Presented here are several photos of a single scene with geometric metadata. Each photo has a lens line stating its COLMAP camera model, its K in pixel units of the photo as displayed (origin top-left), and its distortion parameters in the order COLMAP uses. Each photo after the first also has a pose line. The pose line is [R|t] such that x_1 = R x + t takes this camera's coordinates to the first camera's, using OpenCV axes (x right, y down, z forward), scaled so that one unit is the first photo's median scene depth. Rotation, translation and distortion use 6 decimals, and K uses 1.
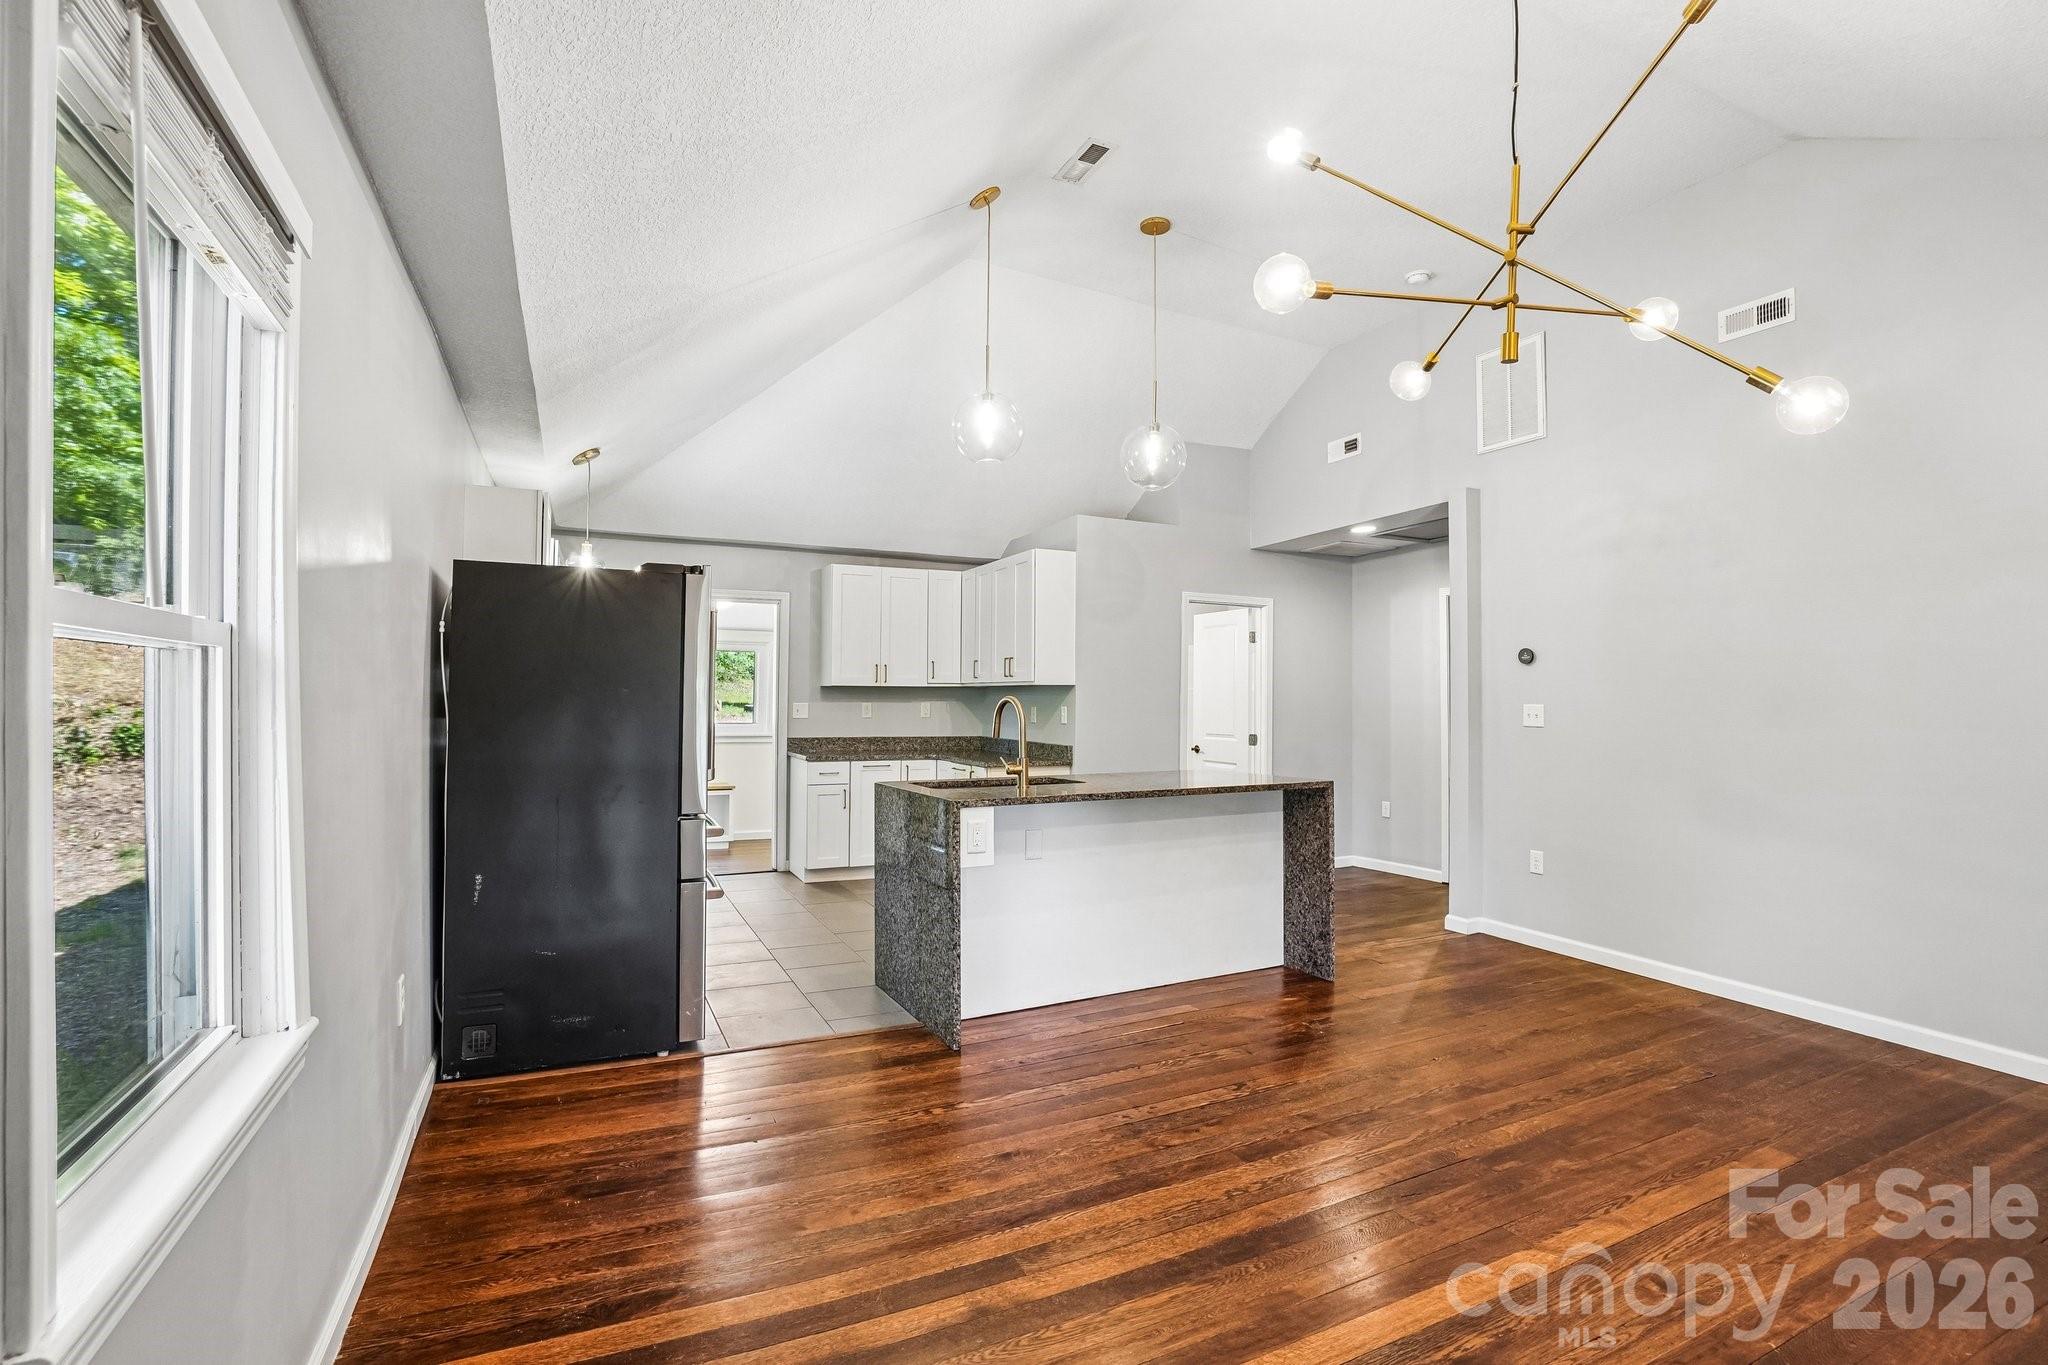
lens RADIAL K [[929.5, 0, 1018.7], [0, 929.5, 688.4], [0, 0, 1]] dist [-0.033513, 0.002374]
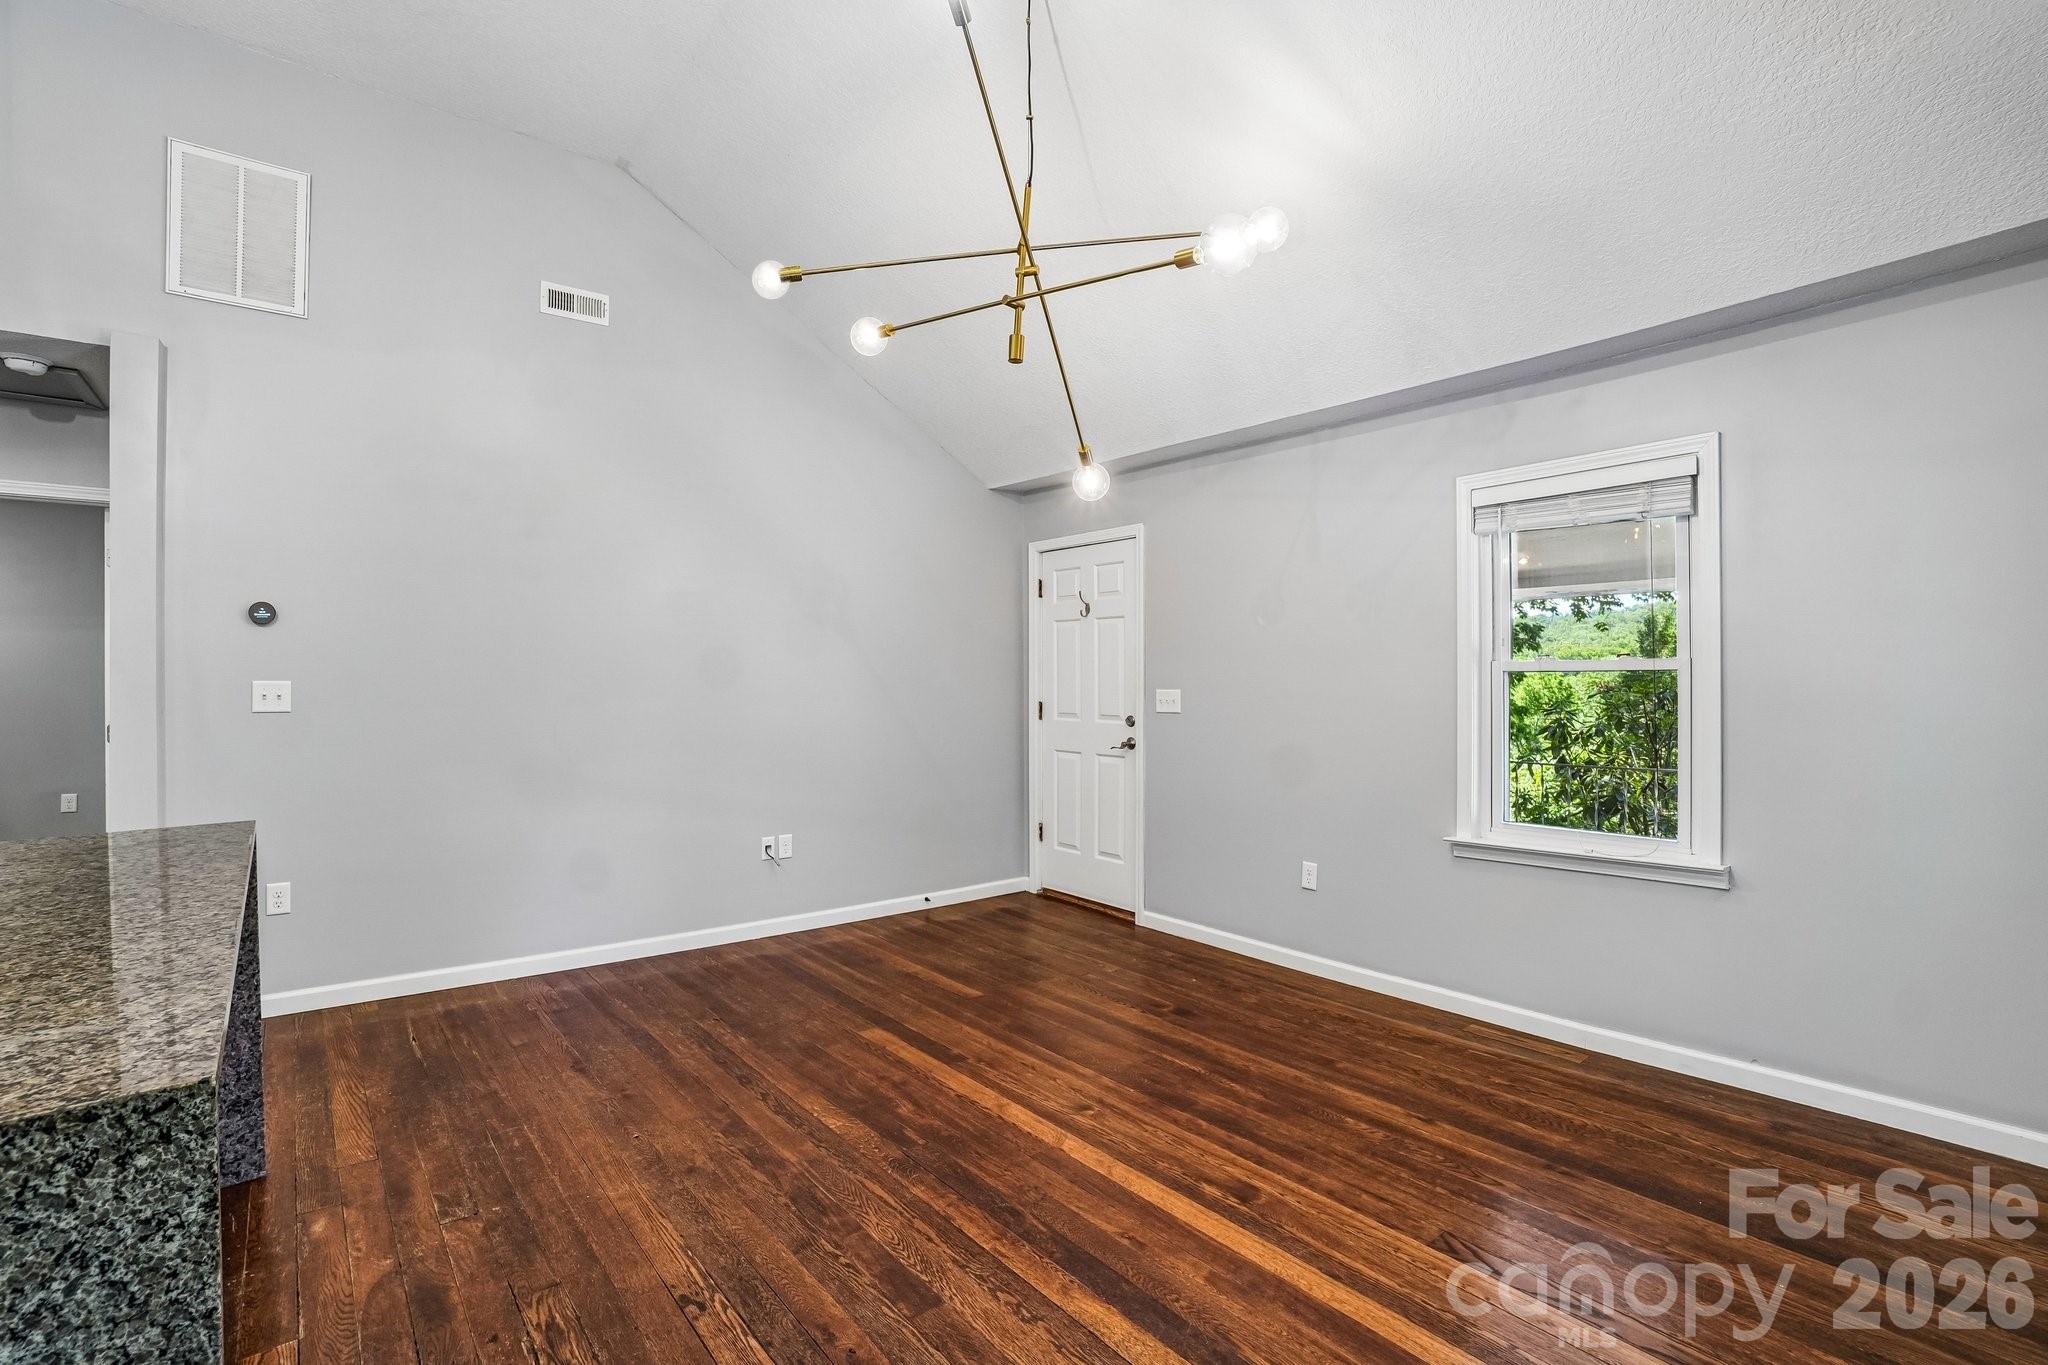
lens RADIAL K [[929.5, 0, 1004.3], [0, 929.5, 679.9], [0, 0, 1]] dist [-0.033513, 0.002374]
pose [[-0.209213, -0.008841, 0.977830, -0.363653], [-0.014811, 0.999873, 0.005872, 0.005797], [-0.977758, -0.013255, -0.209317, 0.843462]]
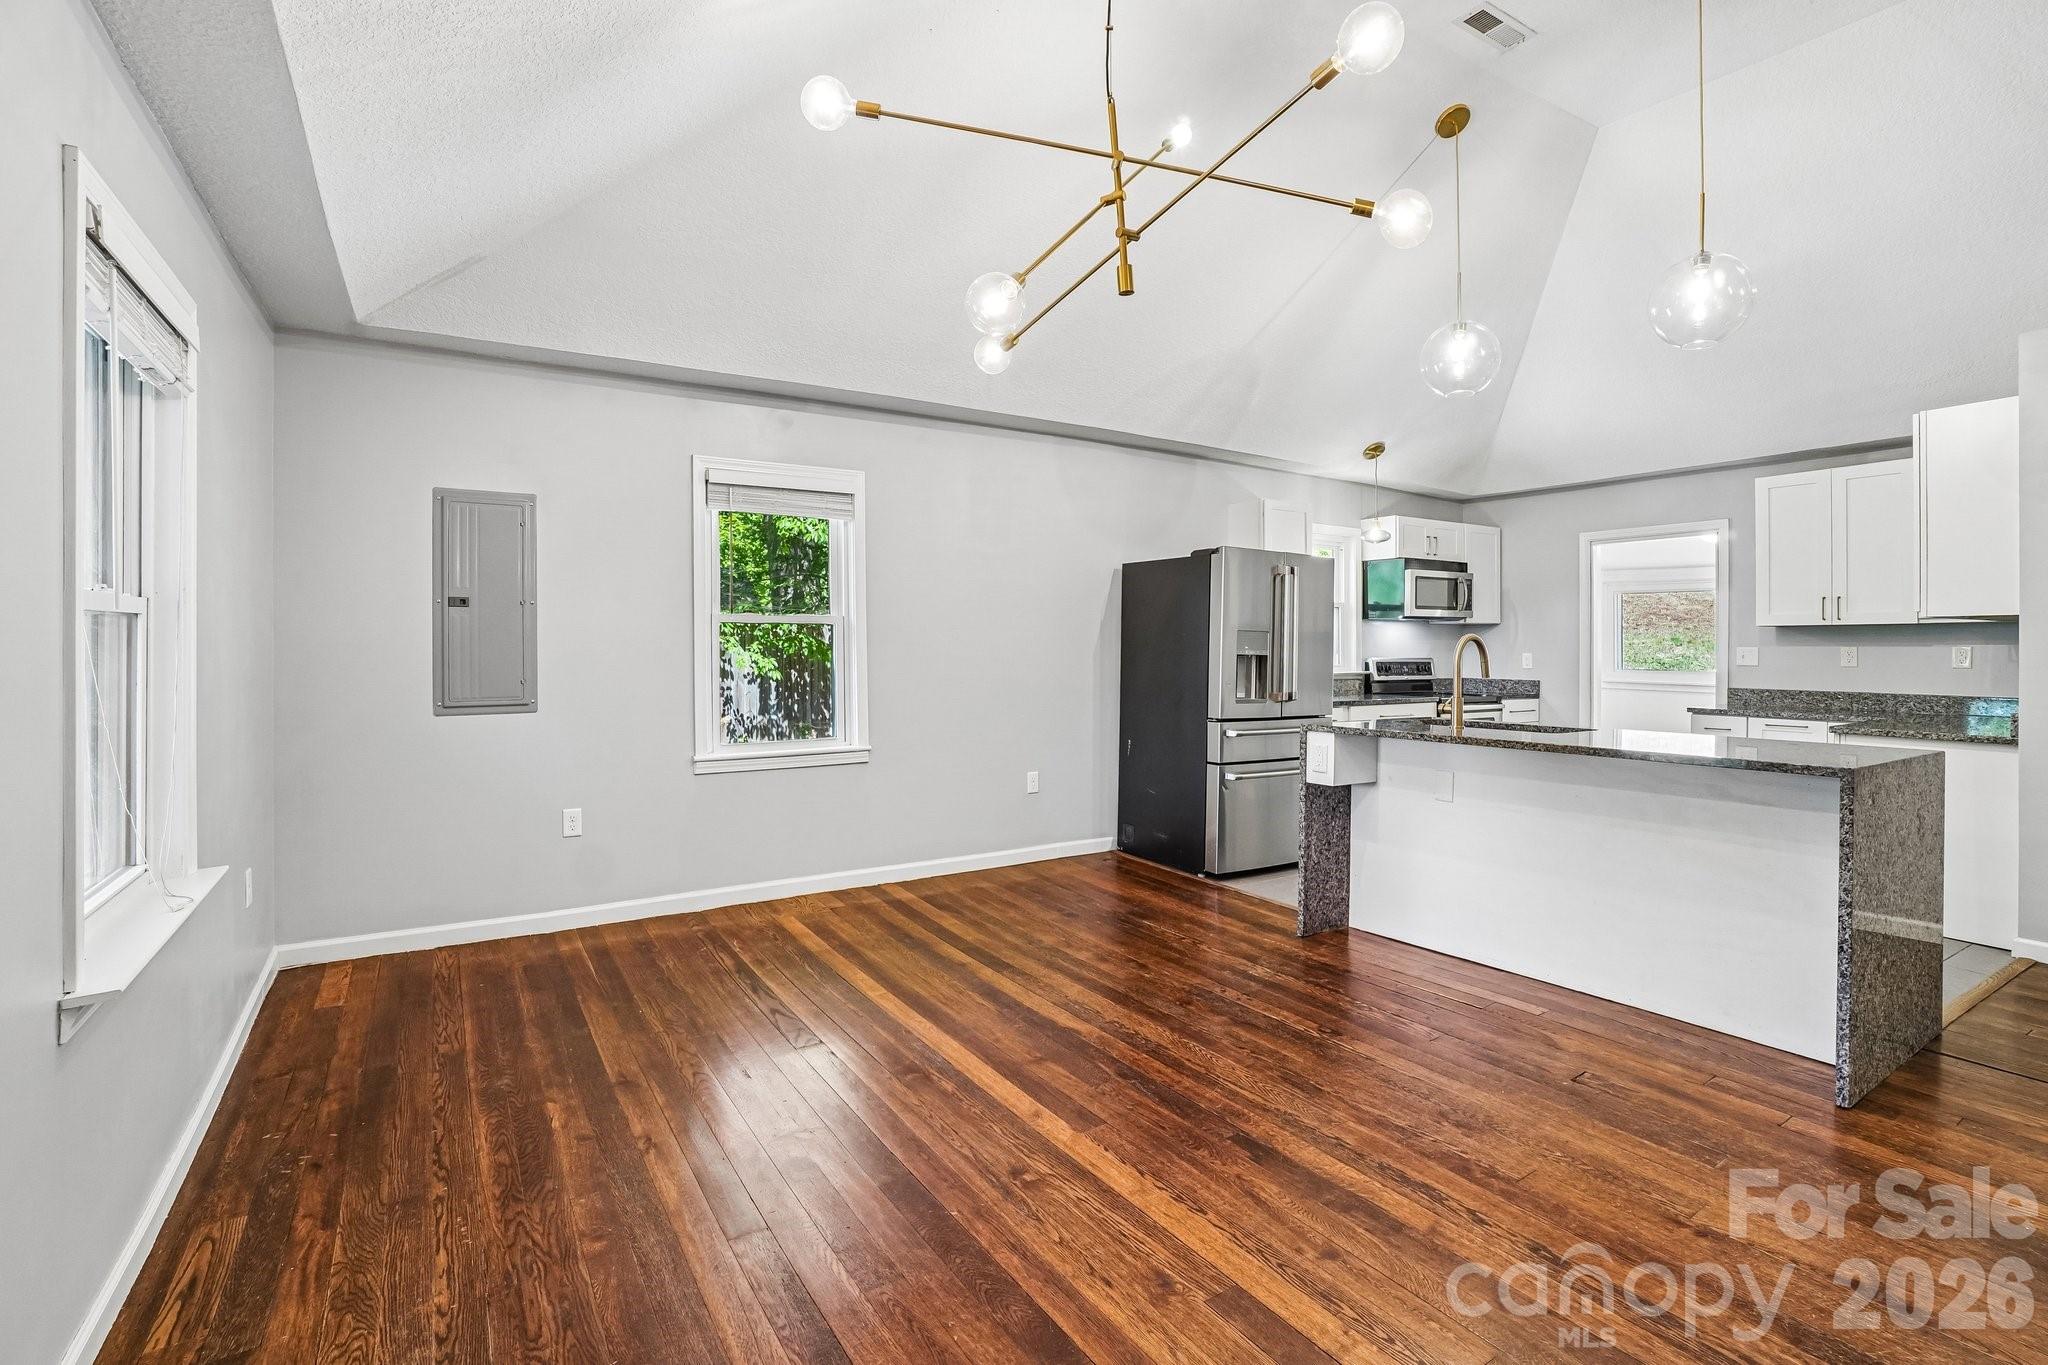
lens RADIAL K [[929.5, 0, 1038.8], [0, 929.5, 670.3], [0, 0, 1]] dist [-0.033513, 0.002374]
pose [[0.132535, 0.019386, -0.990989, 1.045352], [0.010788, 0.999721, 0.021000, 0.025701], [0.991120, -0.013474, 0.132289, 0.521163]]
